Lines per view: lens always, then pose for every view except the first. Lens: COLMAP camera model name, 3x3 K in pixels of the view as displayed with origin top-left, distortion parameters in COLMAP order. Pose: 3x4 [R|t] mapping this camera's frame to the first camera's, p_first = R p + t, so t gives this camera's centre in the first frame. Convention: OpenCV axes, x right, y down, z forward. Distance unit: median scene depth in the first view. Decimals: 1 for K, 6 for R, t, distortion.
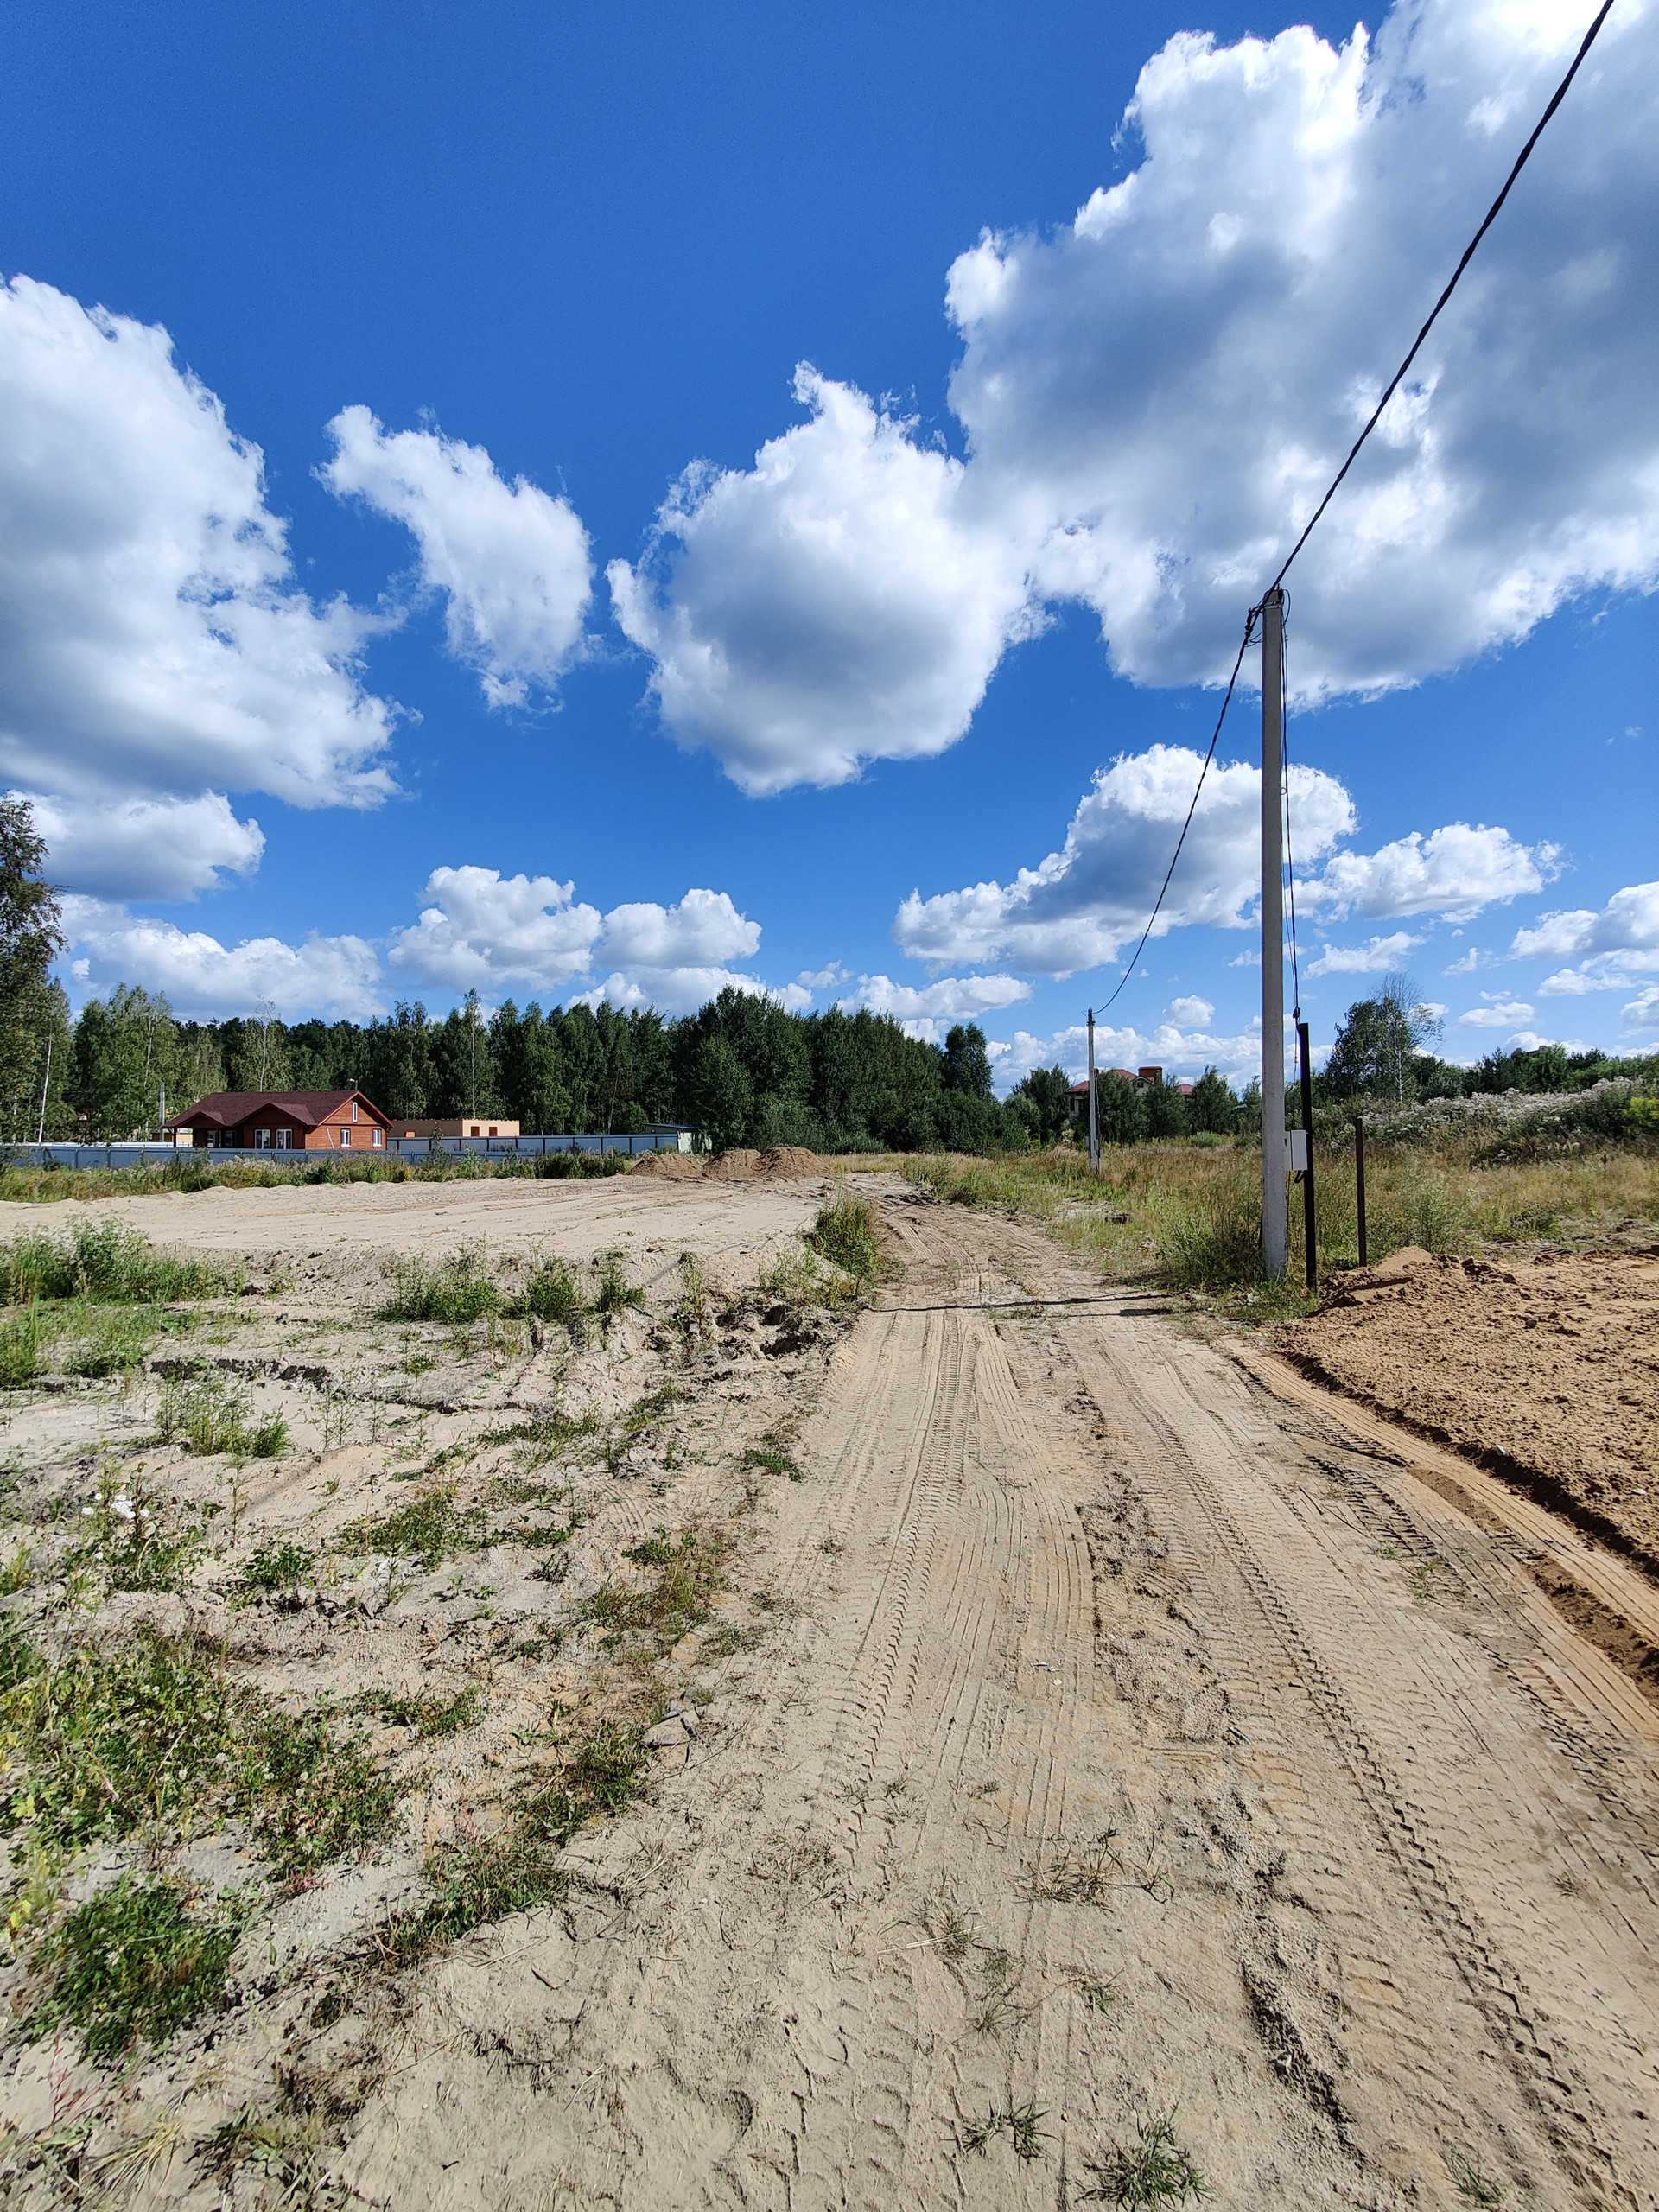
lens RADIAL K [[1085.2, 0, 829.5], [0, 1085.2, 1106.0], [0, 0, 1]] dist [0.013535, 0.000542]
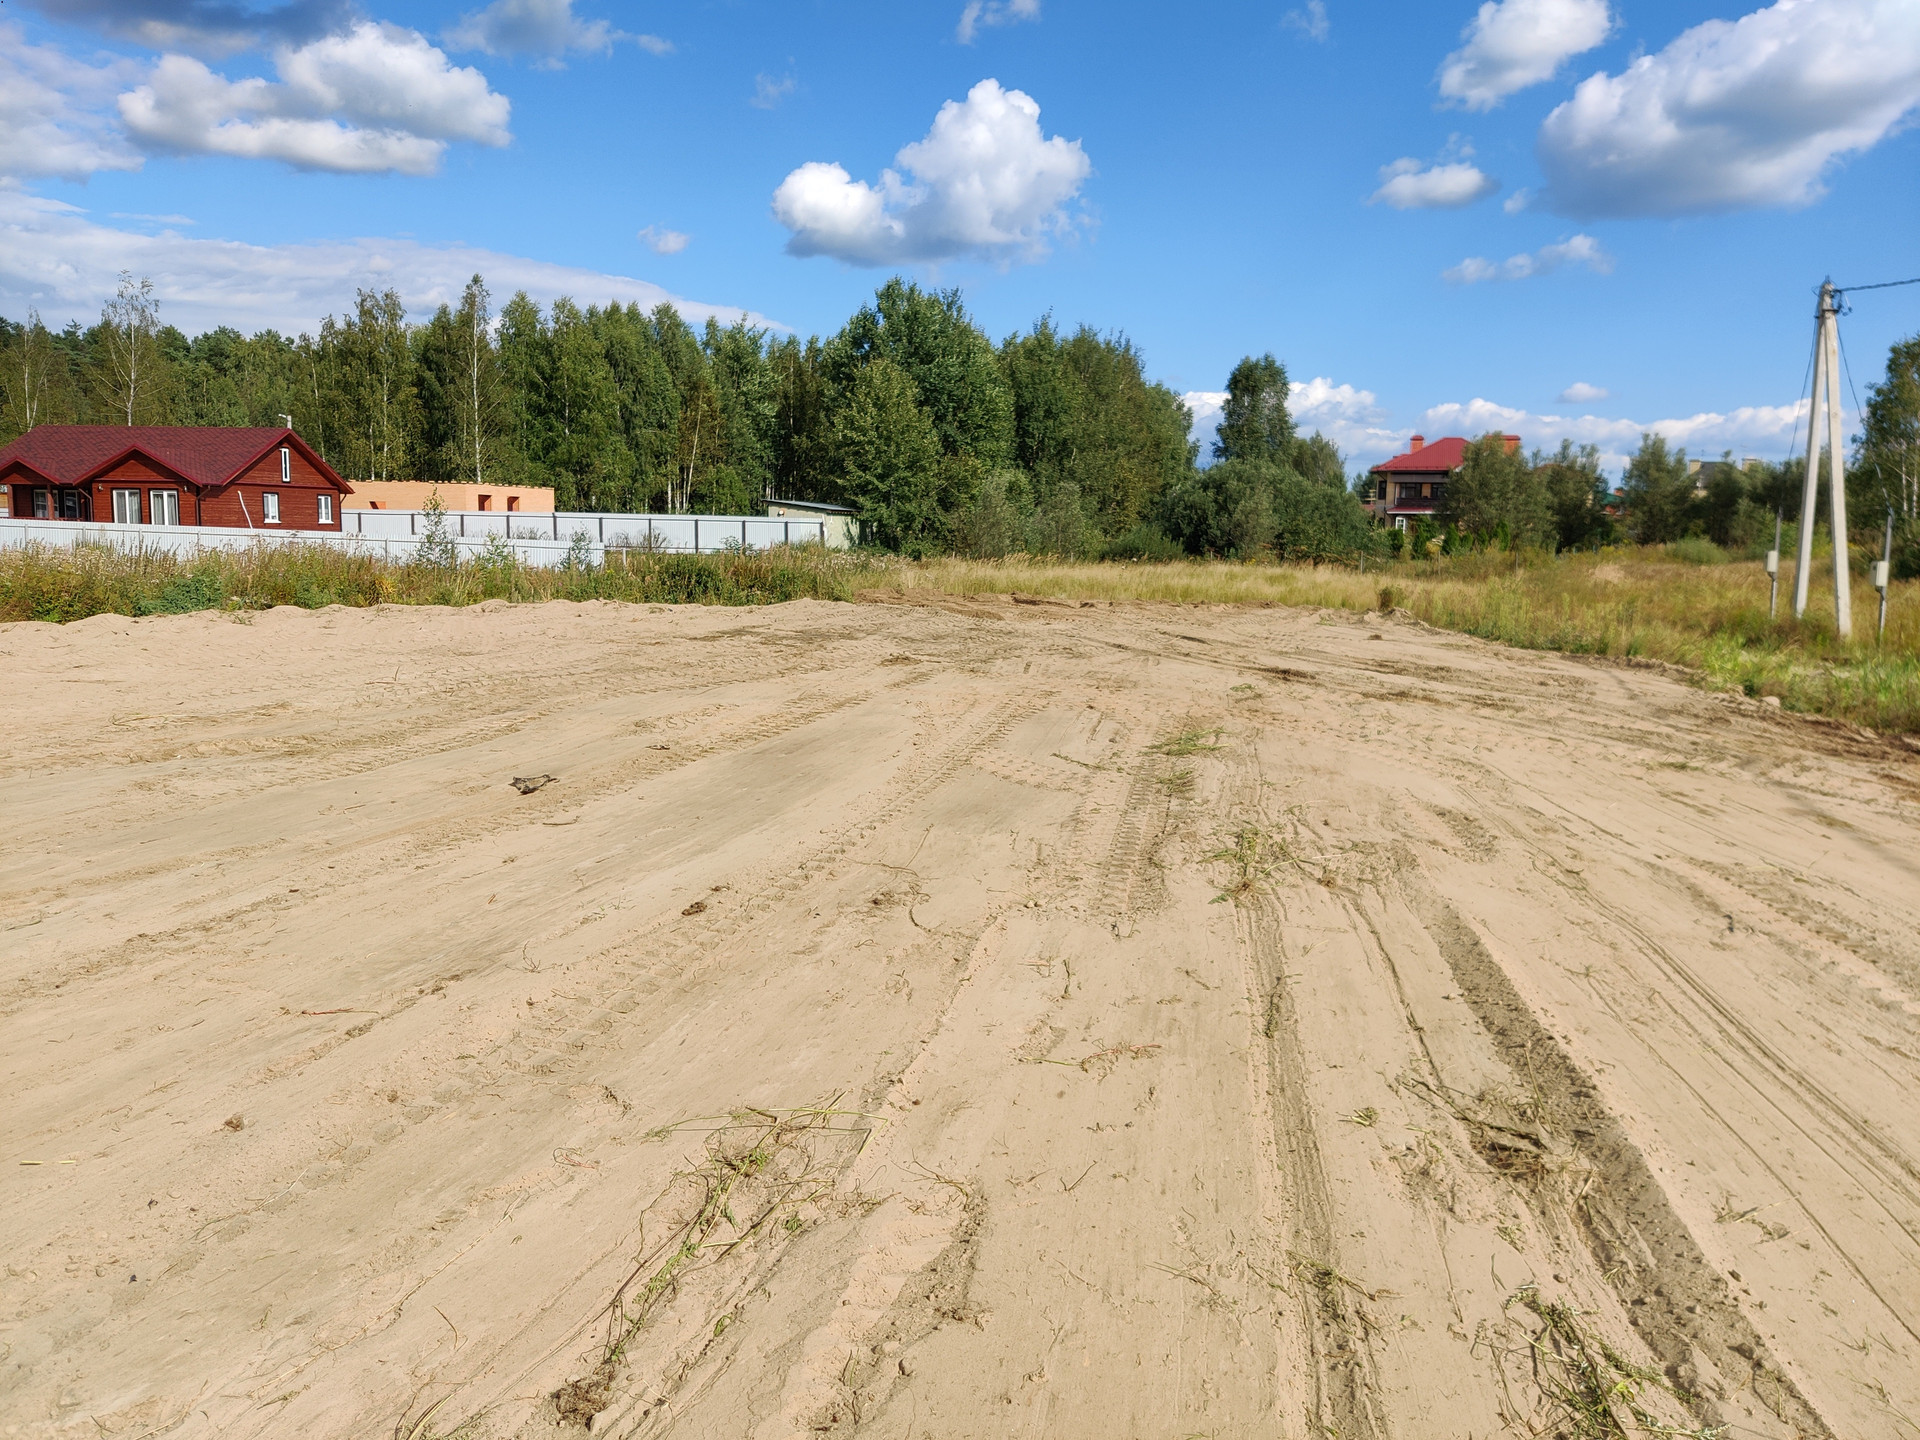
lens RADIAL K [[1401.1, 0, 1008.4], [0, 1401.1, 711.2], [0, 0, 1]] dist [0.066691, -0.125313]
pose [[0.998352, 0.021580, 0.053176, -0.118931], [-0.029795, 0.986846, 0.158891, 0.006606], [-0.049048, -0.160213, 0.985863, 0.296566]]
